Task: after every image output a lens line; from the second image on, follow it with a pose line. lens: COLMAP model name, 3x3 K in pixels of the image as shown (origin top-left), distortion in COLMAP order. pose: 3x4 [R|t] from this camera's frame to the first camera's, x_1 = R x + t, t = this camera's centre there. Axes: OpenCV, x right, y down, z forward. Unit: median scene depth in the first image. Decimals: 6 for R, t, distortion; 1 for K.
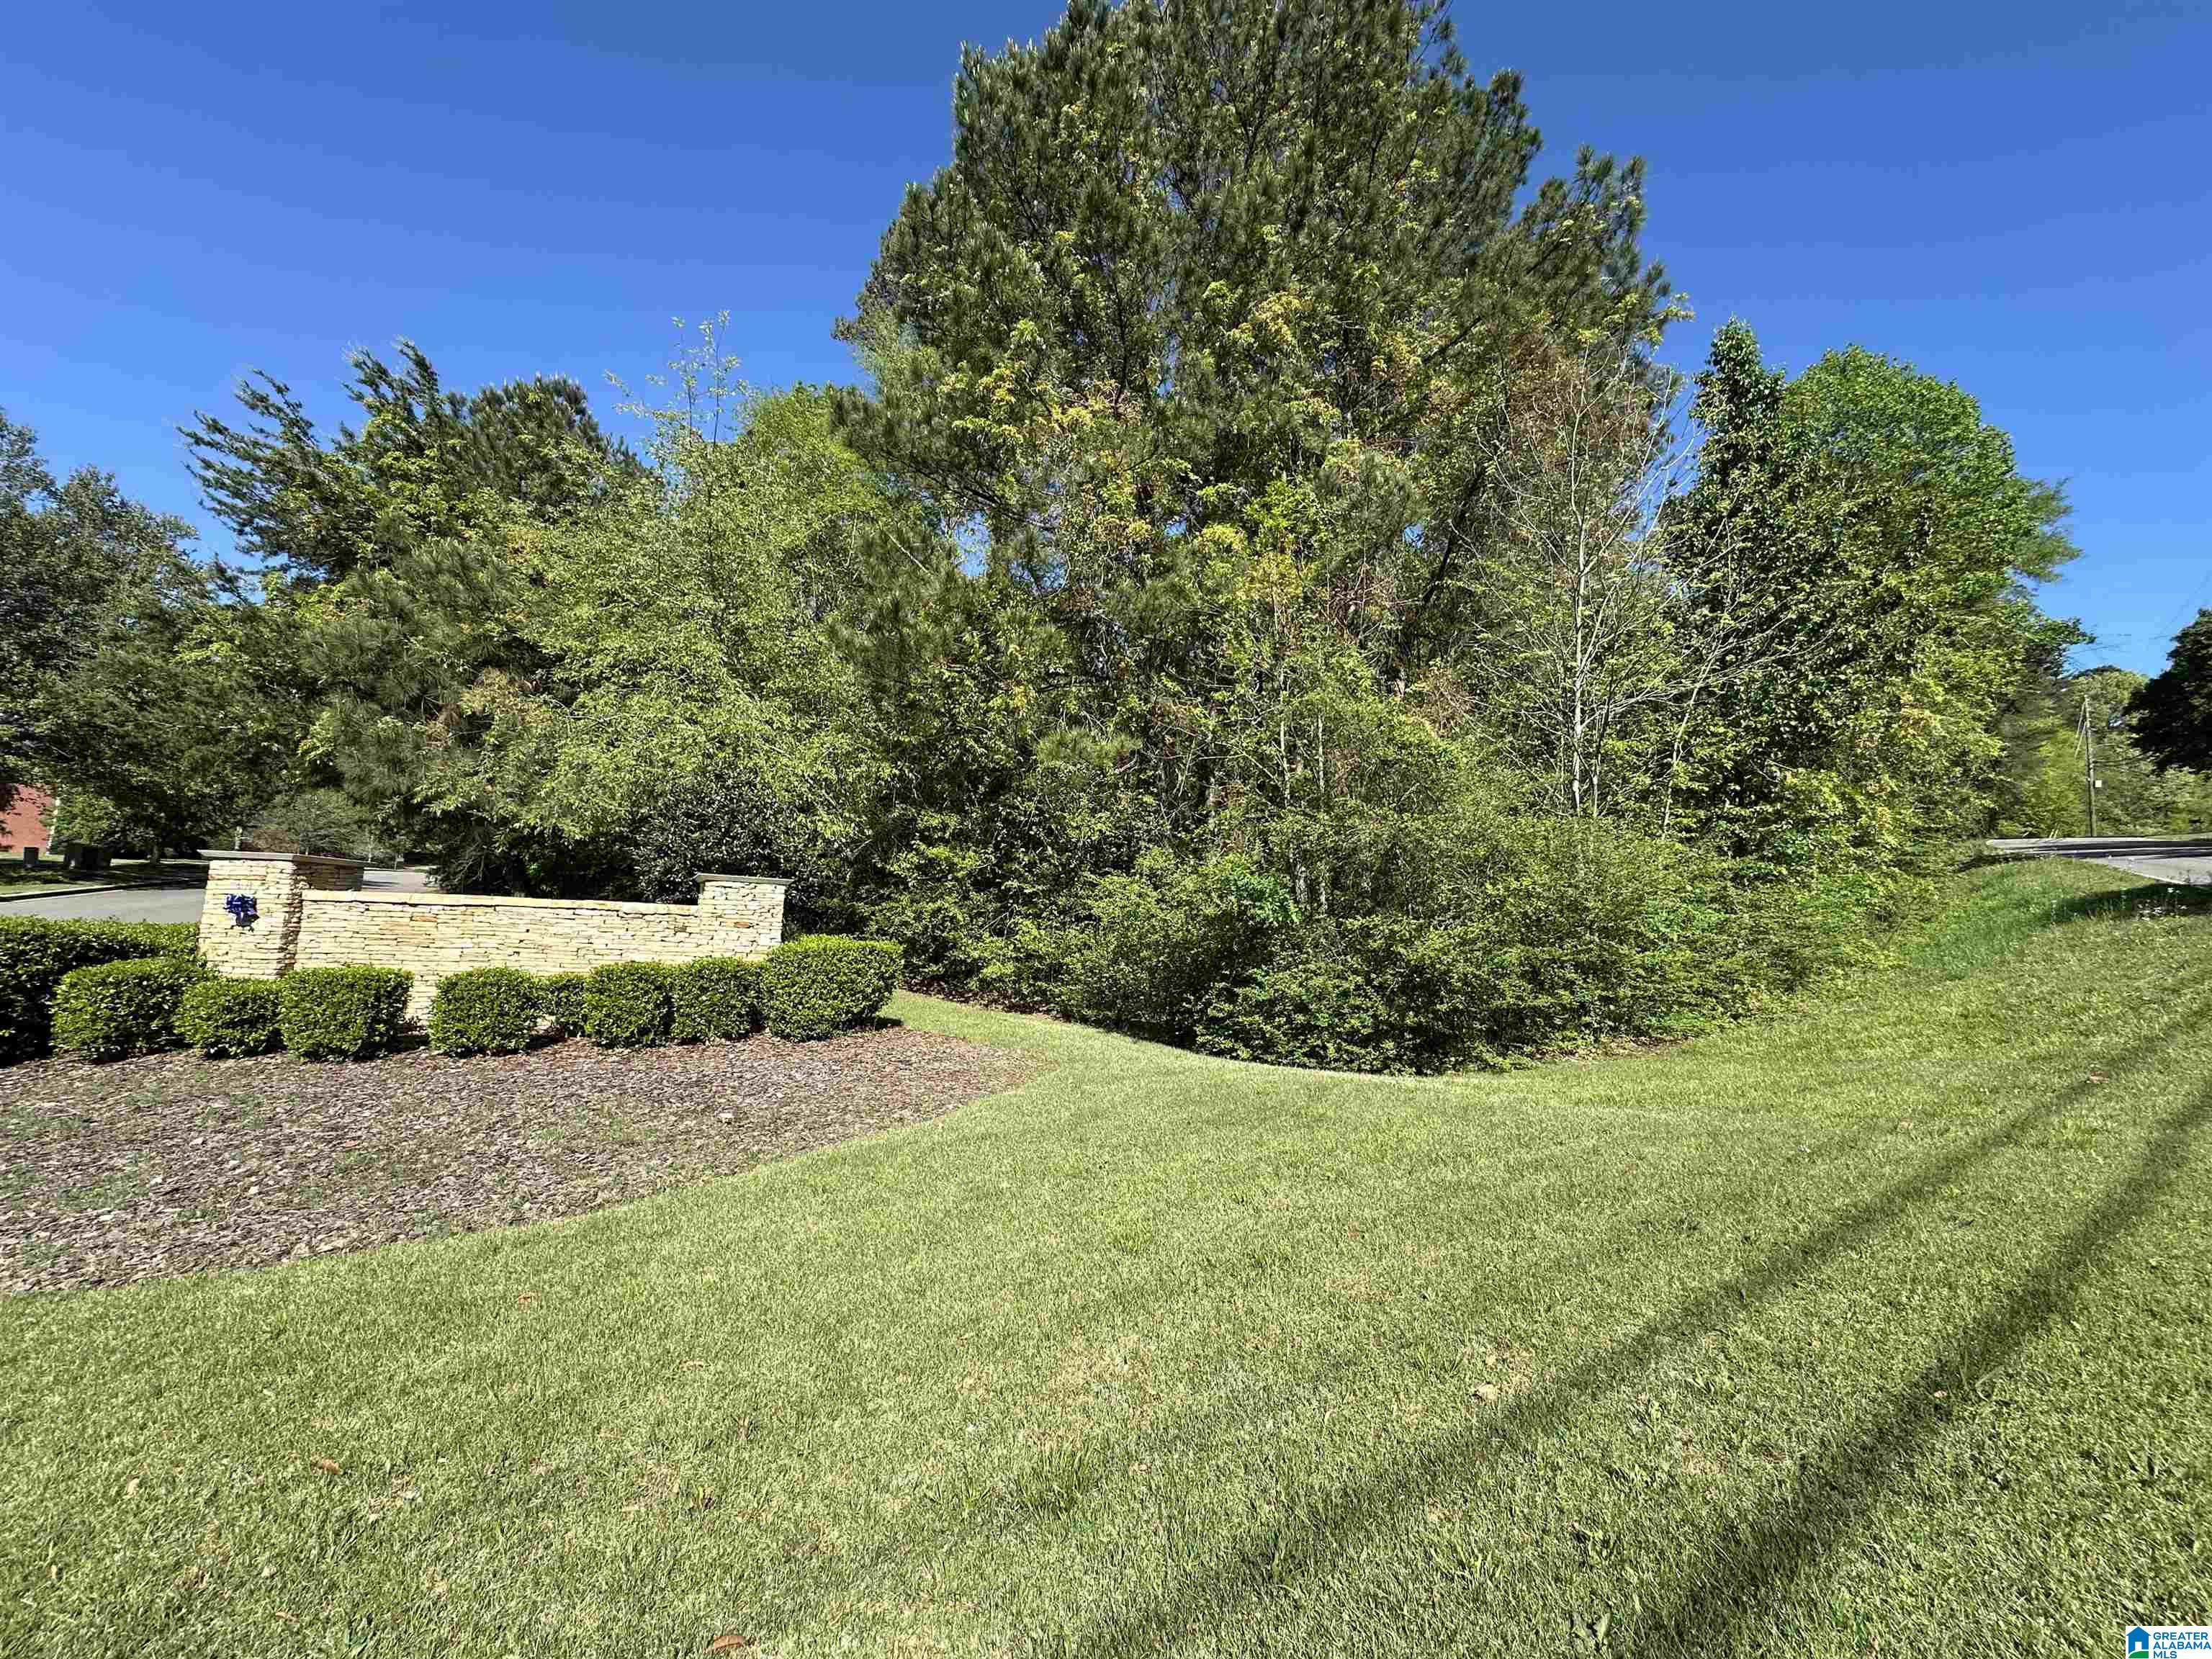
lens RADIAL K [[888.4, 0, 1110.3], [0, 888.4, 830.3], [0, 0, 1]] dist [-0.021240, 0.000914]
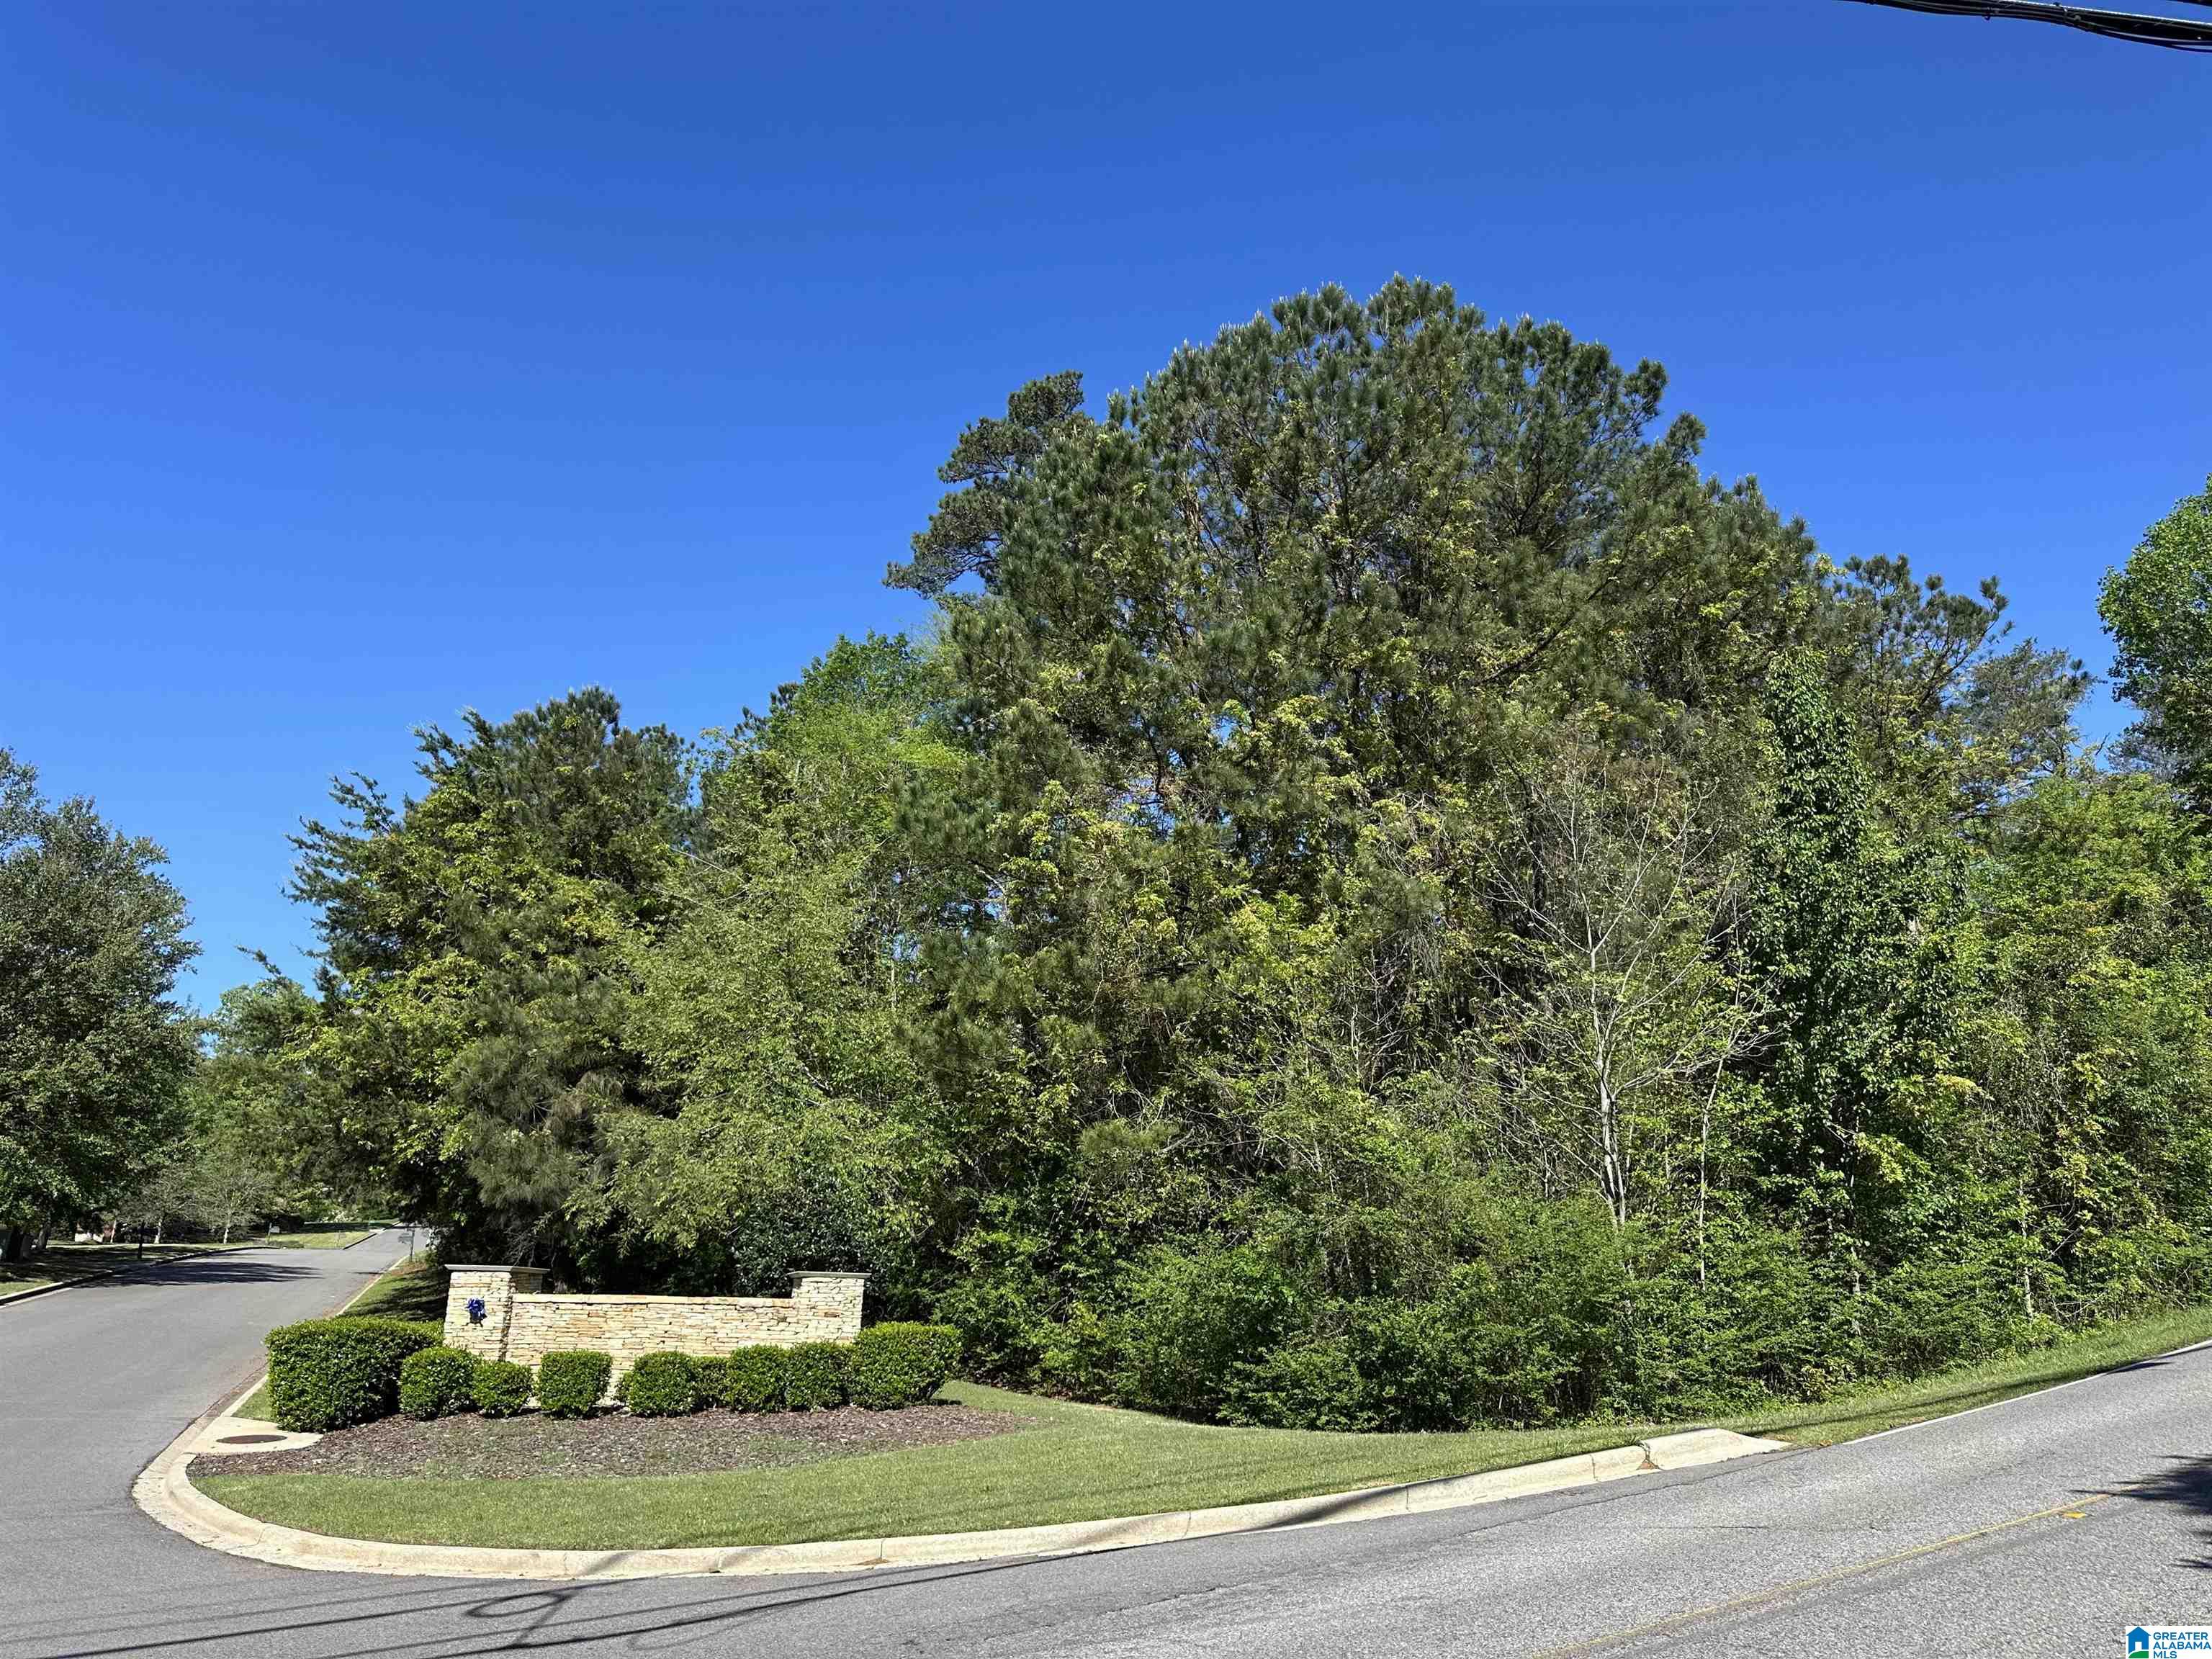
lens RADIAL K [[1554.7, 0, 1118.4], [0, 1554.7, 824.9], [0, 0, 1]] dist [0.034354, -0.039822]
pose [[0.988392, -0.058432, -0.140237, 0.233636], [0.030405, 0.980483, -0.194236, -0.092114], [0.148849, 0.187718, 0.970879, -0.852878]]
